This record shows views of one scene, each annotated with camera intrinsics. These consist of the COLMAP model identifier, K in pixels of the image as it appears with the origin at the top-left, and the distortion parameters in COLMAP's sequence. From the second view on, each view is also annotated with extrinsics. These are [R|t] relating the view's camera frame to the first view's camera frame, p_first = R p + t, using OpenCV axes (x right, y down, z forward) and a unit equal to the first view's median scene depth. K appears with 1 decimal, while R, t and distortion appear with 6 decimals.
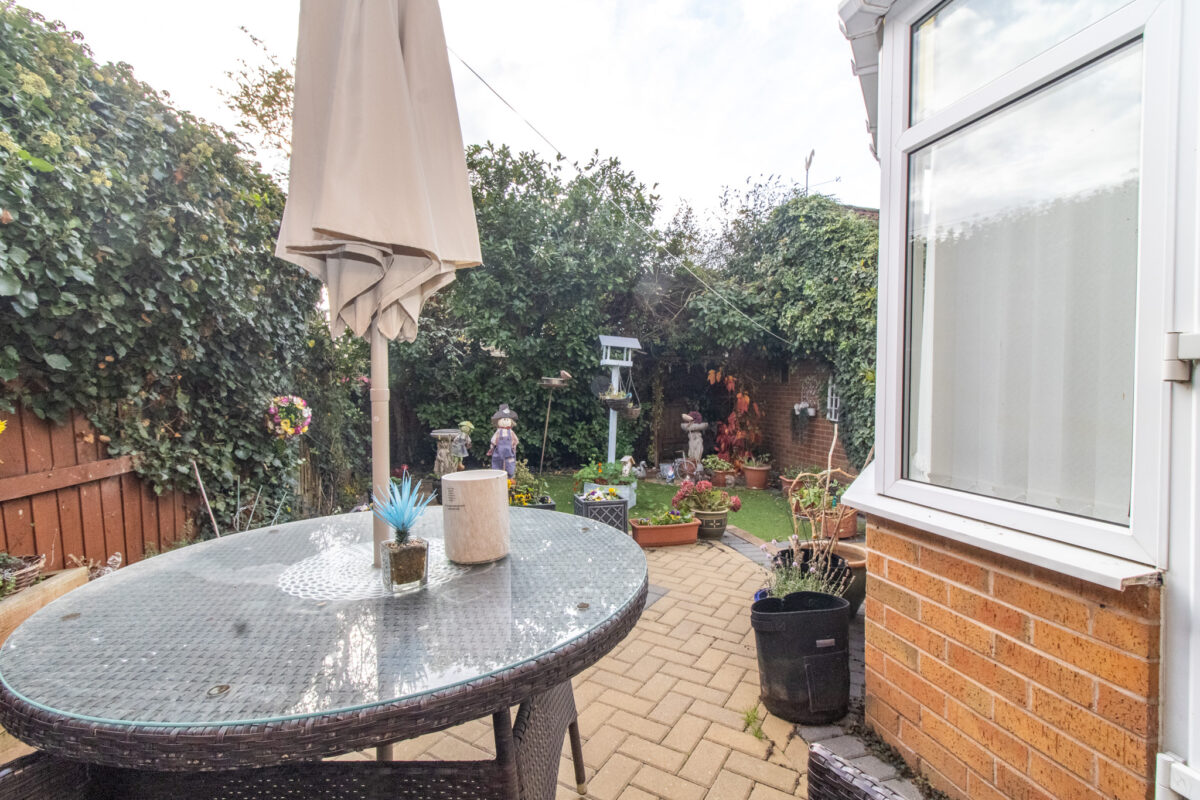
lens RADIAL K [[555.7, 0, 600.6], [0, 555.7, 399.8], [0, 0, 1]] dist [-0.003102, -0.000198]
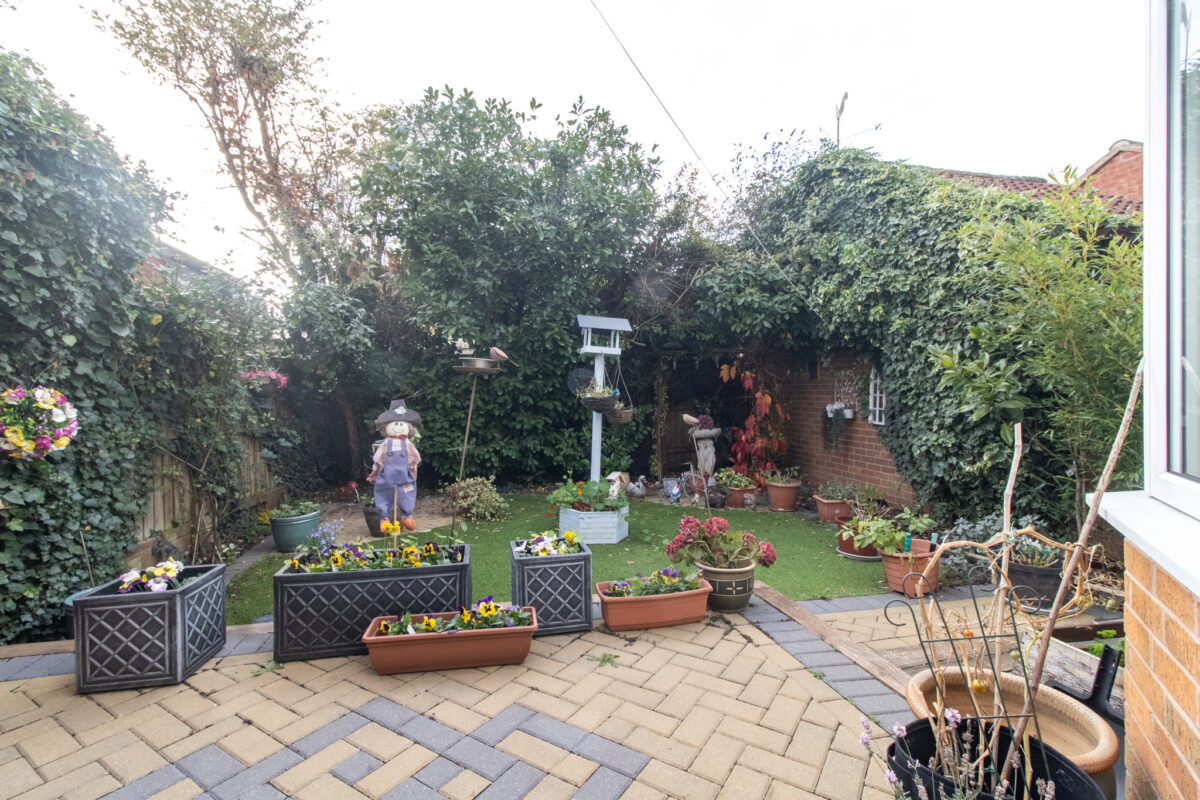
lens RADIAL K [[555.7, 0, 598.5], [0, 555.7, 398.3], [0, 0, 1]] dist [-0.003102, -0.000198]
pose [[0.999648, -0.009867, -0.024640, 0.038614], [0.009472, 0.999826, -0.016083, 0.010146], [0.024795, 0.015843, 0.999567, 0.203162]]
